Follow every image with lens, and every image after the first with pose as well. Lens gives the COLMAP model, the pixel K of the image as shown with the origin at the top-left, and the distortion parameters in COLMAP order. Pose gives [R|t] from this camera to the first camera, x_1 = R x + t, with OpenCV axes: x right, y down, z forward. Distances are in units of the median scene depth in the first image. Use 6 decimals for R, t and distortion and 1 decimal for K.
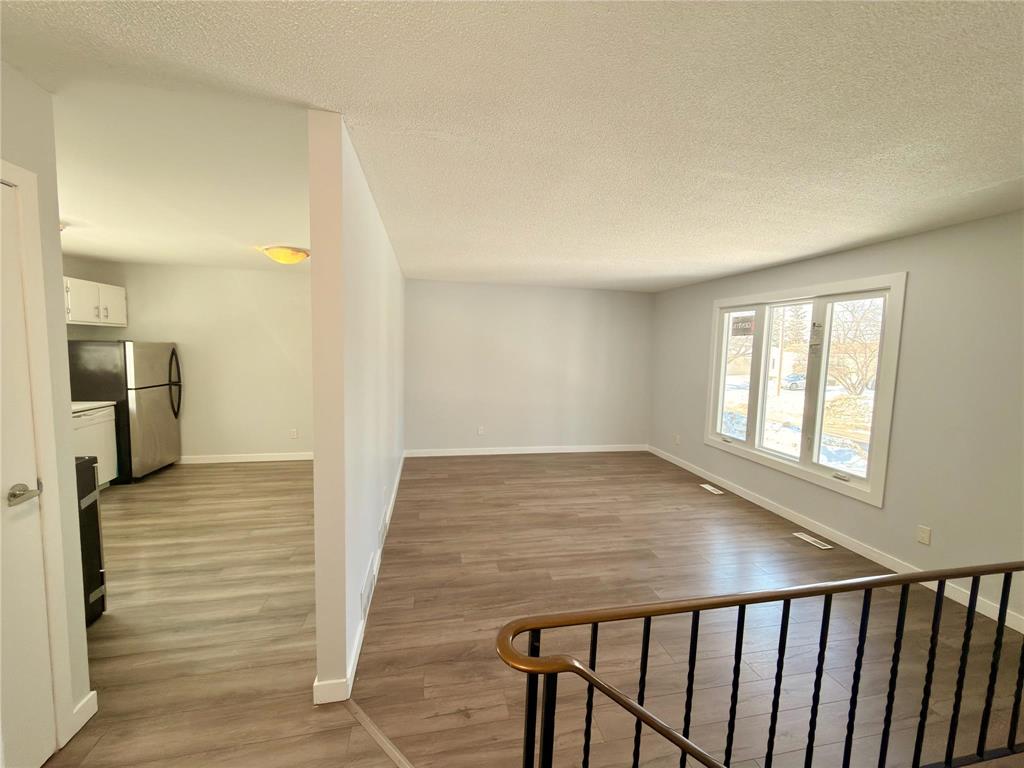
lens RADIAL K [[408.7, 0, 513.2], [0, 408.7, 382.4], [0, 0, 1]] dist [0.001477, 0.000592]
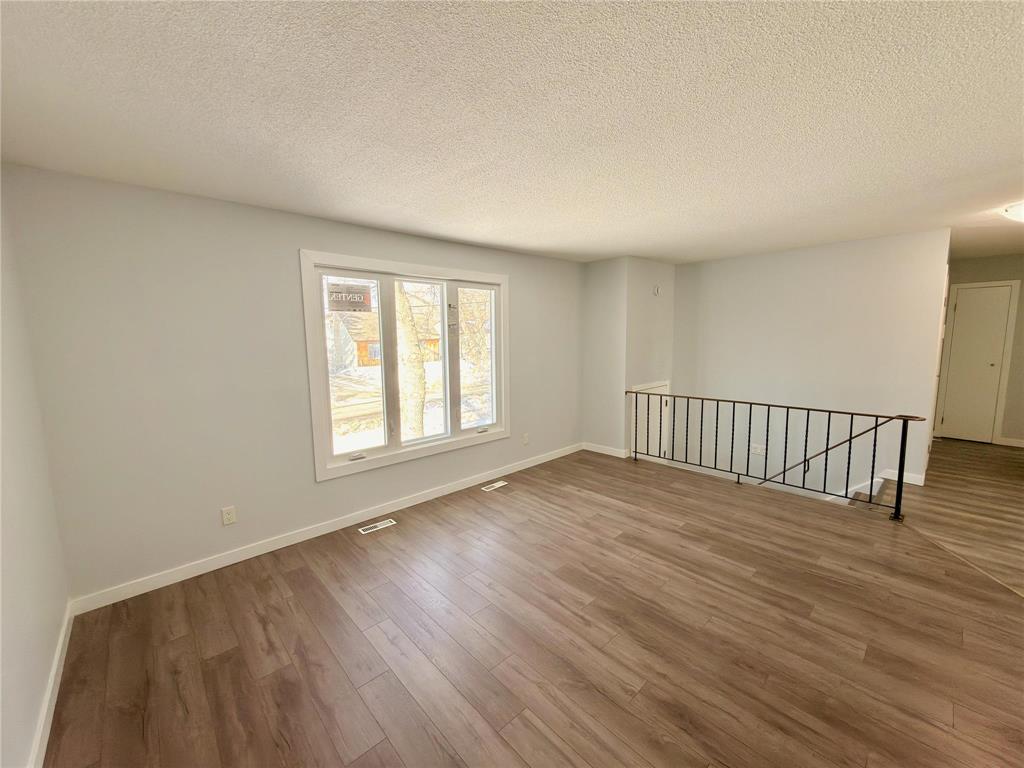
lens RADIAL K [[408.7, 0, 513.2], [0, 408.7, 382.4], [0, 0, 1]] dist [0.001477, 0.000592]
pose [[-0.524455, -0.116872, 0.843379, -0.253541], [0.074160, 0.980500, 0.181990, -0.117474], [-0.848202, 0.157991, -0.505561, 1.324102]]
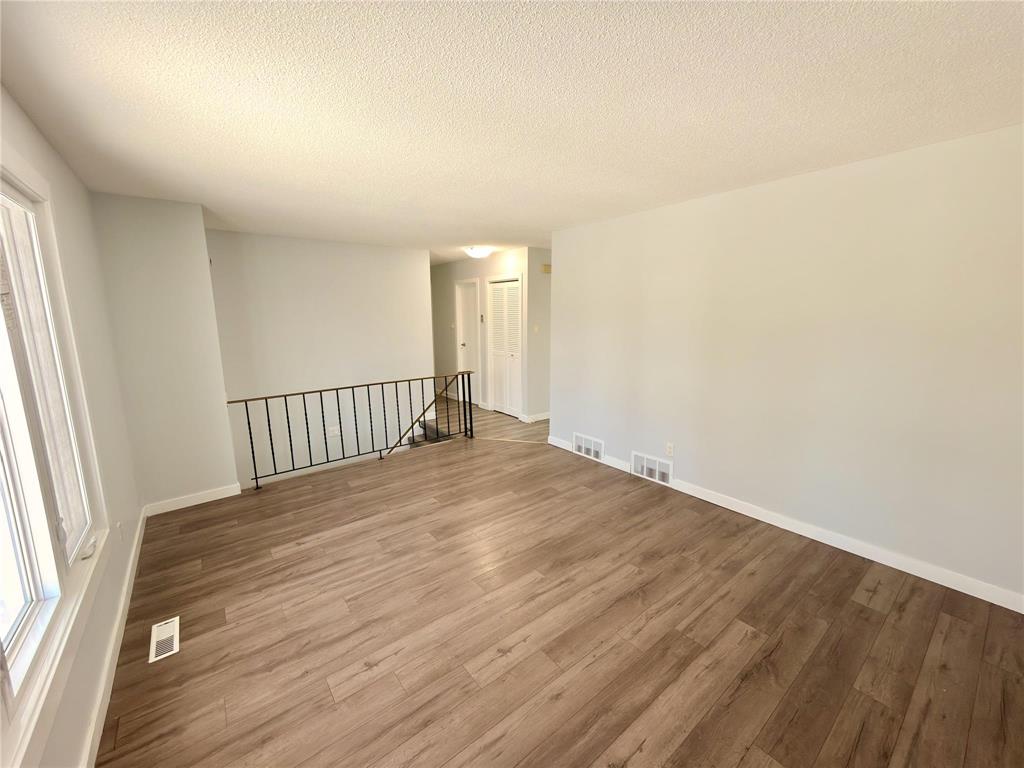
lens RADIAL K [[408.7, 0, 513.2], [0, 408.7, 382.4], [0, 0, 1]] dist [0.001477, 0.000592]
pose [[-0.892996, 0.060031, -0.446043, 0.457011], [-0.050172, 0.971609, 0.231211, -0.113806], [0.447259, 0.228849, -0.864631, 1.433470]]
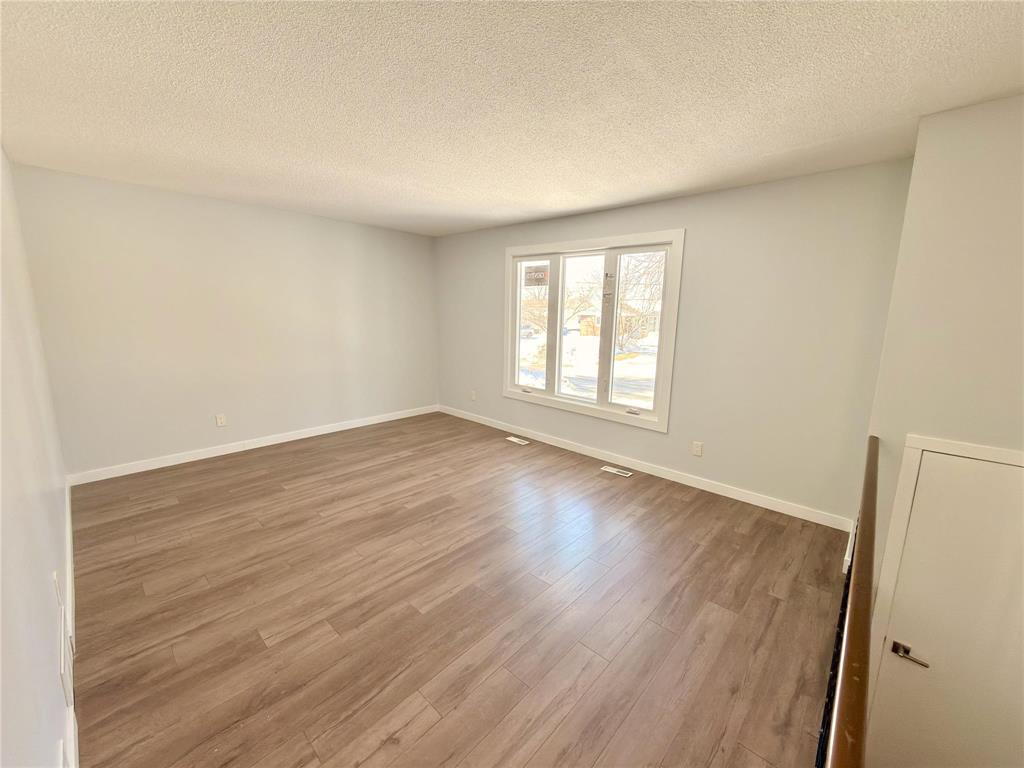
lens RADIAL K [[408.7, 0, 513.2], [0, 408.7, 382.4], [0, 0, 1]] dist [0.001477, 0.000592]
pose [[0.811214, -0.112107, 0.573903, -0.100015], [0.050634, 0.991231, 0.122056, -0.005454], [-0.582553, -0.069955, 0.809777, 0.238206]]
